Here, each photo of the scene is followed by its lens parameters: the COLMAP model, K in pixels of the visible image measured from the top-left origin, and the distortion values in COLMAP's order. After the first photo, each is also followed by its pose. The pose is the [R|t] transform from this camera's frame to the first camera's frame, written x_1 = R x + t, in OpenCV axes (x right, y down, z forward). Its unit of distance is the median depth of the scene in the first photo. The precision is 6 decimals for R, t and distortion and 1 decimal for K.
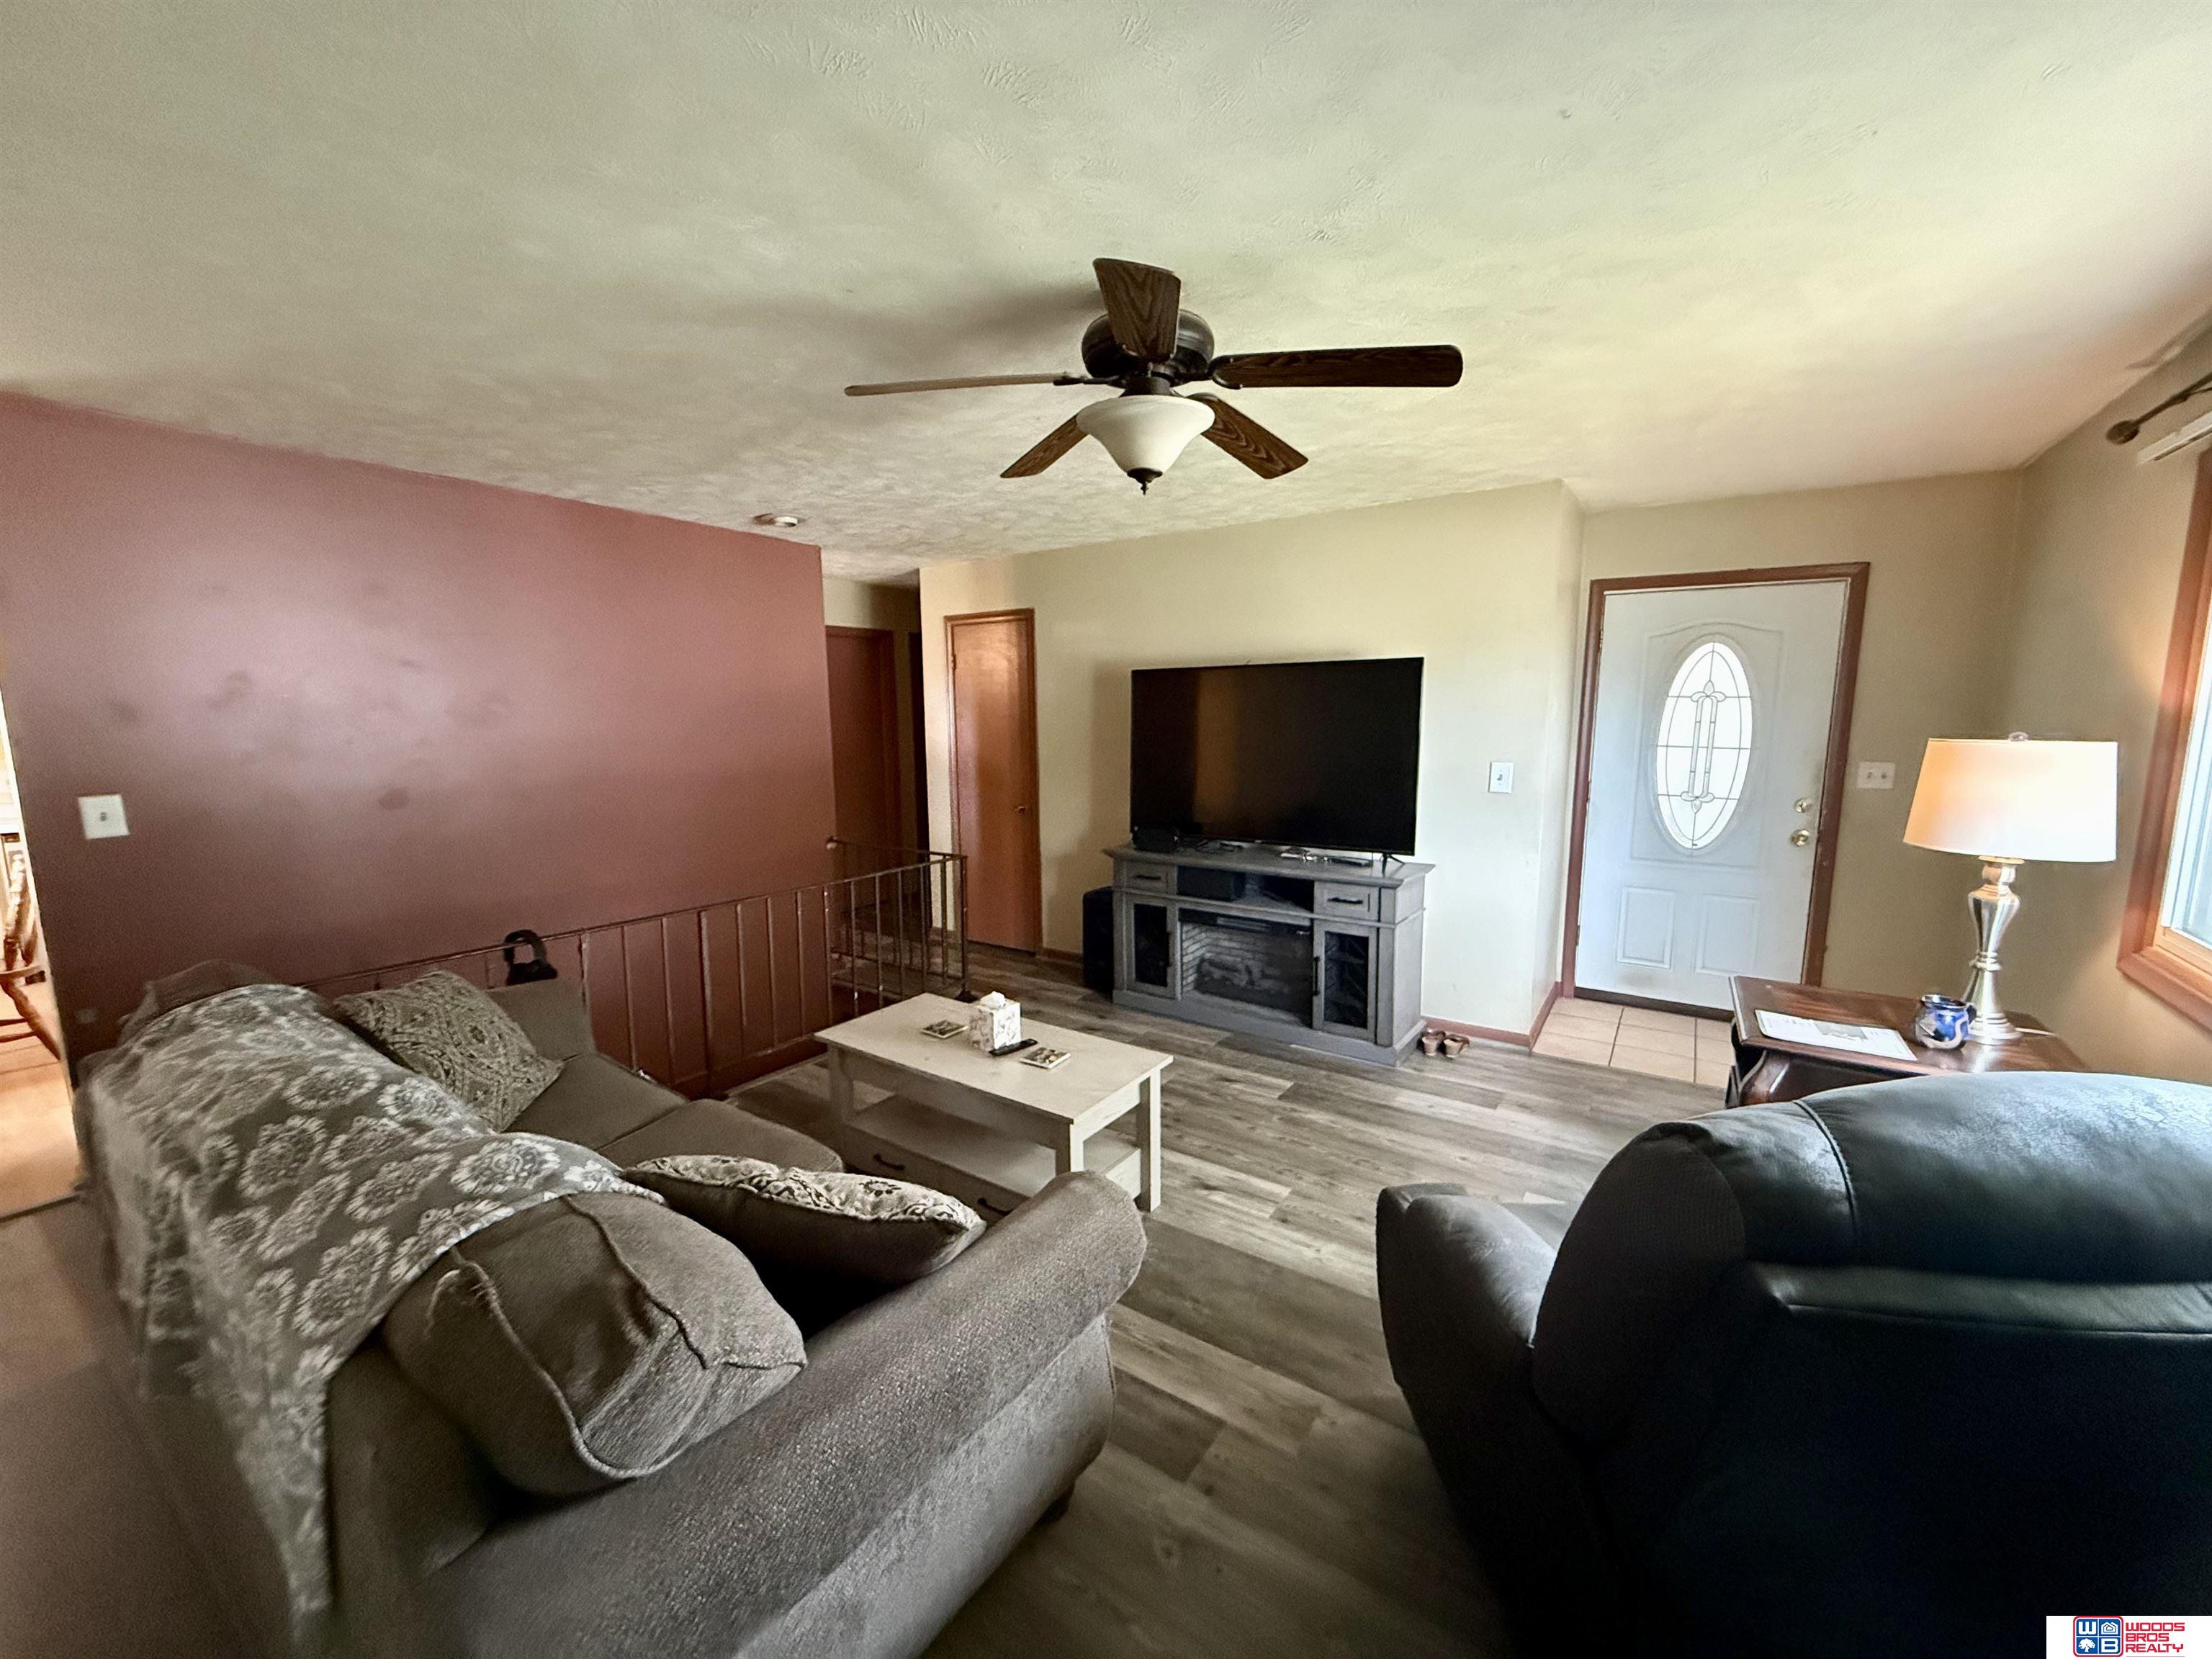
lens RADIAL K [[876.5, 0, 1107.0], [0, 876.5, 822.4], [0, 0, 1]] dist [0.004846, -0.000267]
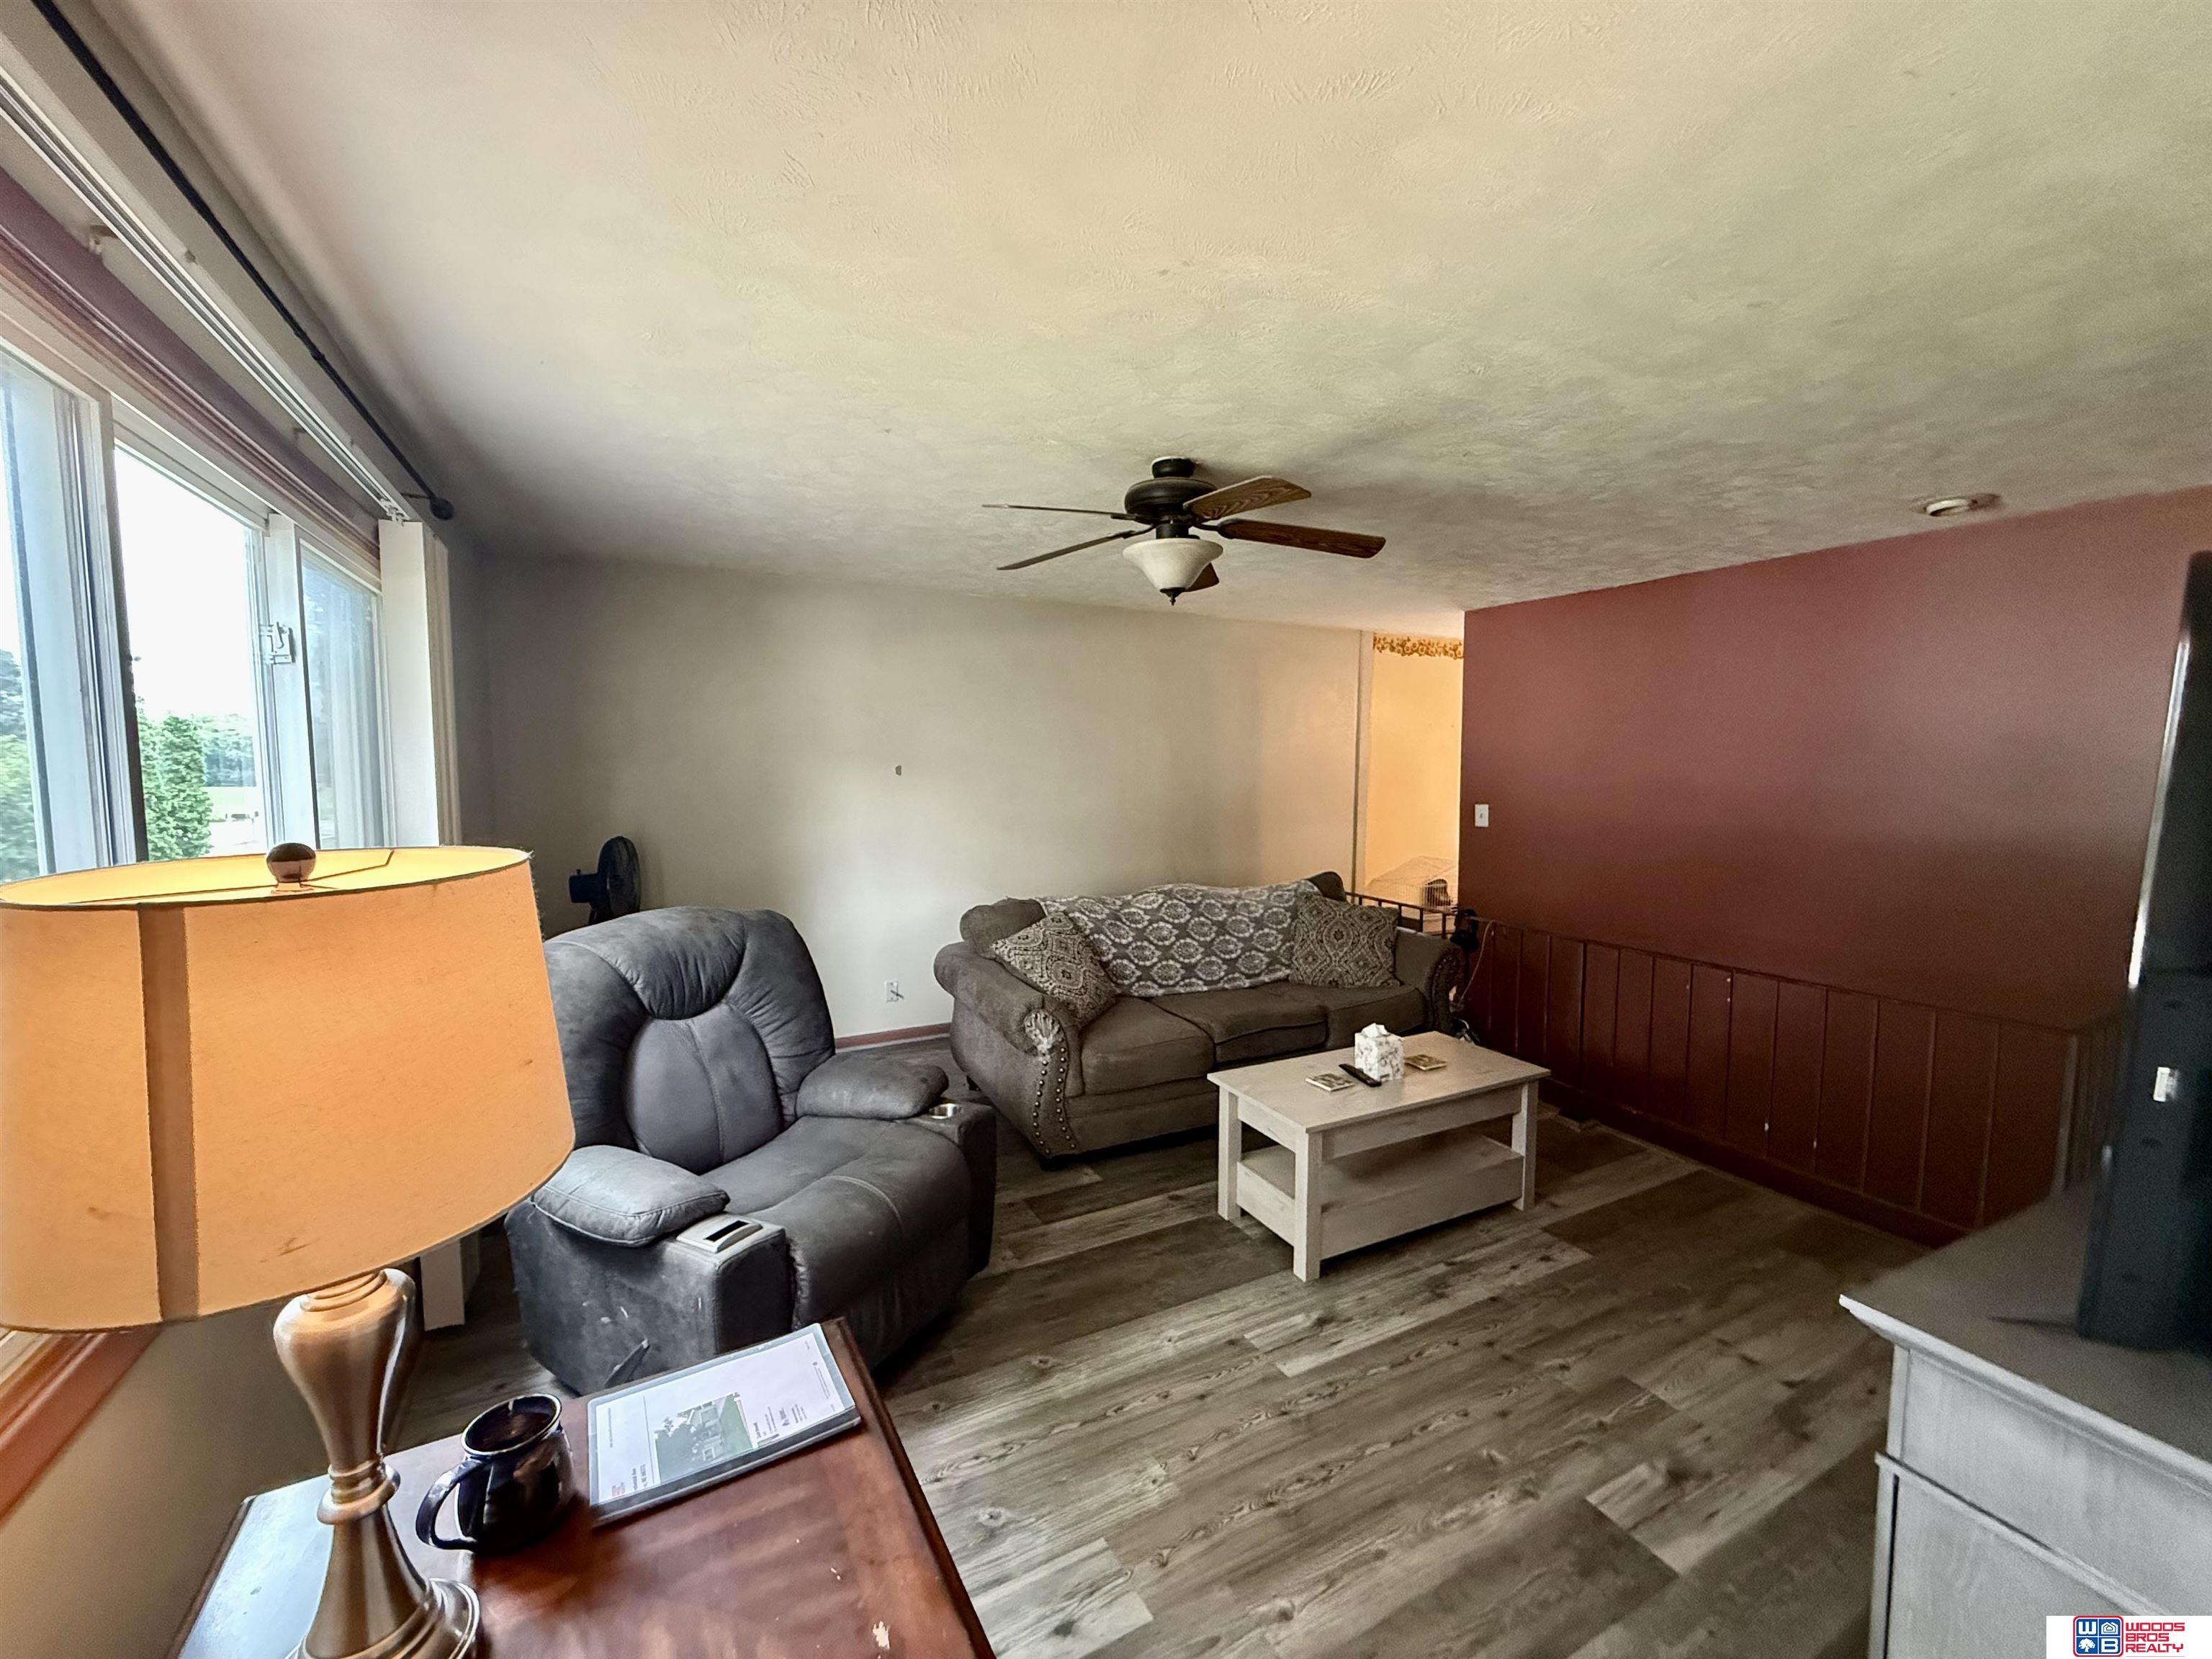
lens RADIAL K [[876.5, 0, 1102.3], [0, 876.5, 831.8], [0, 0, 1]] dist [0.004846, -0.000267]
pose [[-0.464940, 0.073095, -0.882320, 0.953083], [-0.115362, 0.983088, 0.142234, -0.149390], [0.877794, 0.167916, -0.448644, 1.139723]]
